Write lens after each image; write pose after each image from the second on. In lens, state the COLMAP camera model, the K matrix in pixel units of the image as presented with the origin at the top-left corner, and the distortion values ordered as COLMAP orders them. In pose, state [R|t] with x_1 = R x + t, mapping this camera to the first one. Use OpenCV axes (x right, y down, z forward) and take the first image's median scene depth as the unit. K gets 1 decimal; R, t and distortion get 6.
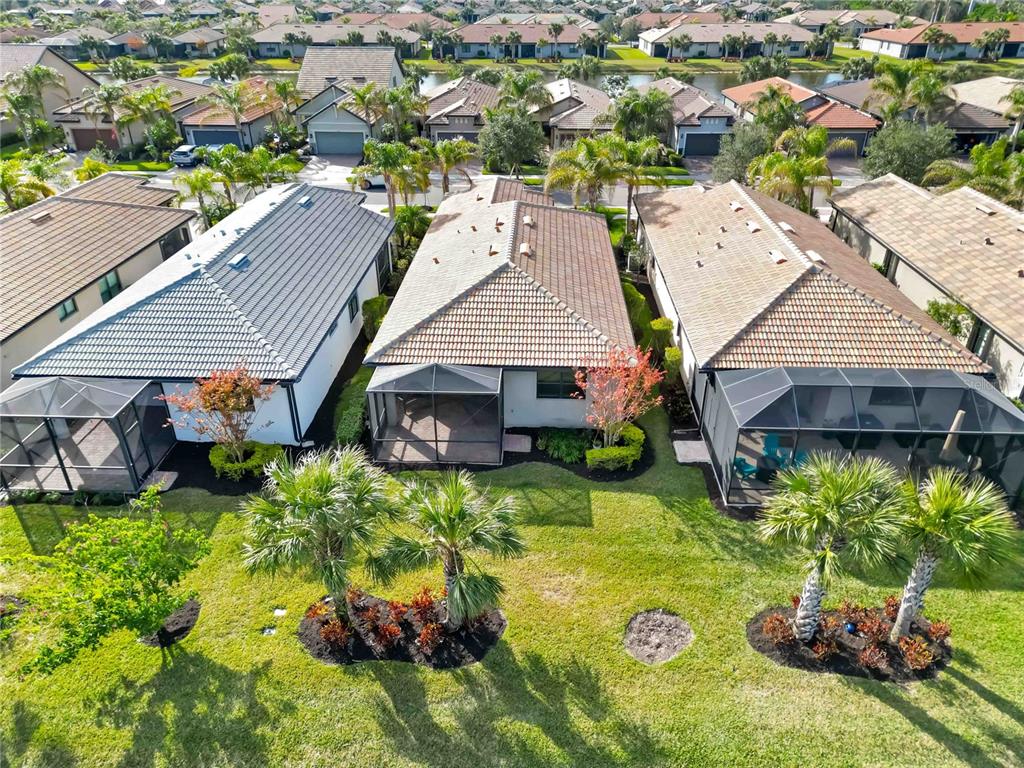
lens RADIAL K [[718.0, 0, 513.9], [0, 718.0, 383.8], [0, 0, 1]] dist [0.074459, -0.063686]
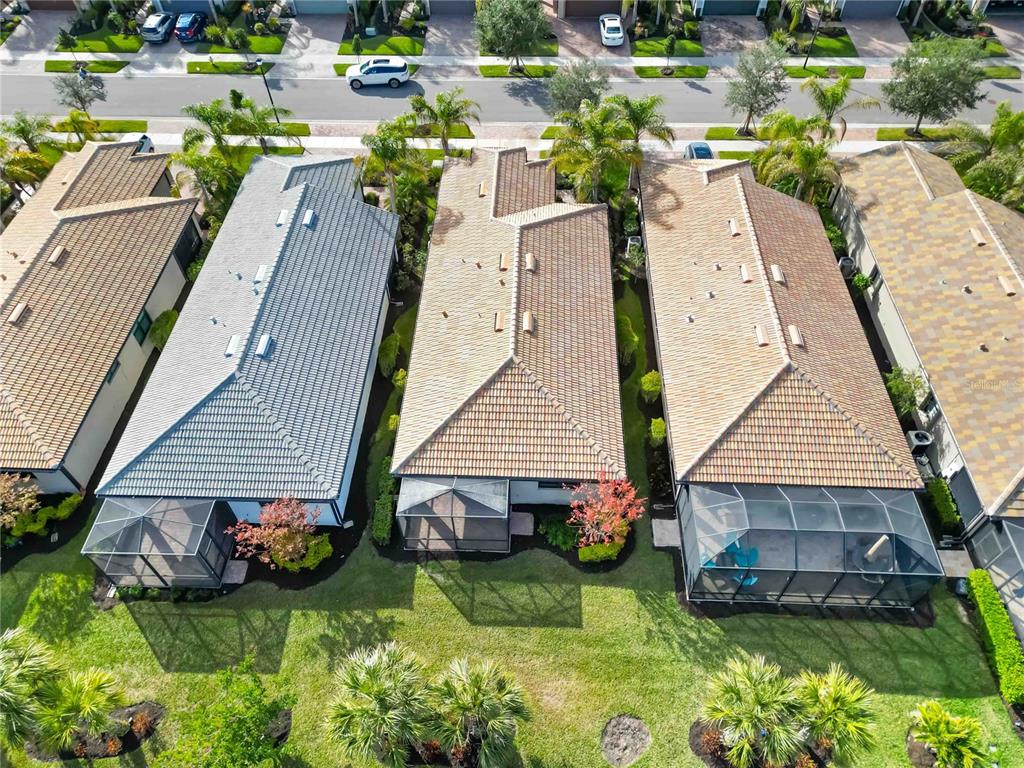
lens RADIAL K [[718.0, 0, 515.2], [0, 718.0, 382.9], [0, 0, 1]] dist [0.074459, -0.063686]
pose [[0.999964, -0.008360, -0.001318, -0.003541], [0.008268, 0.931550, 0.363519, -0.604910], [-0.001811, -0.363517, 0.931586, -0.038370]]
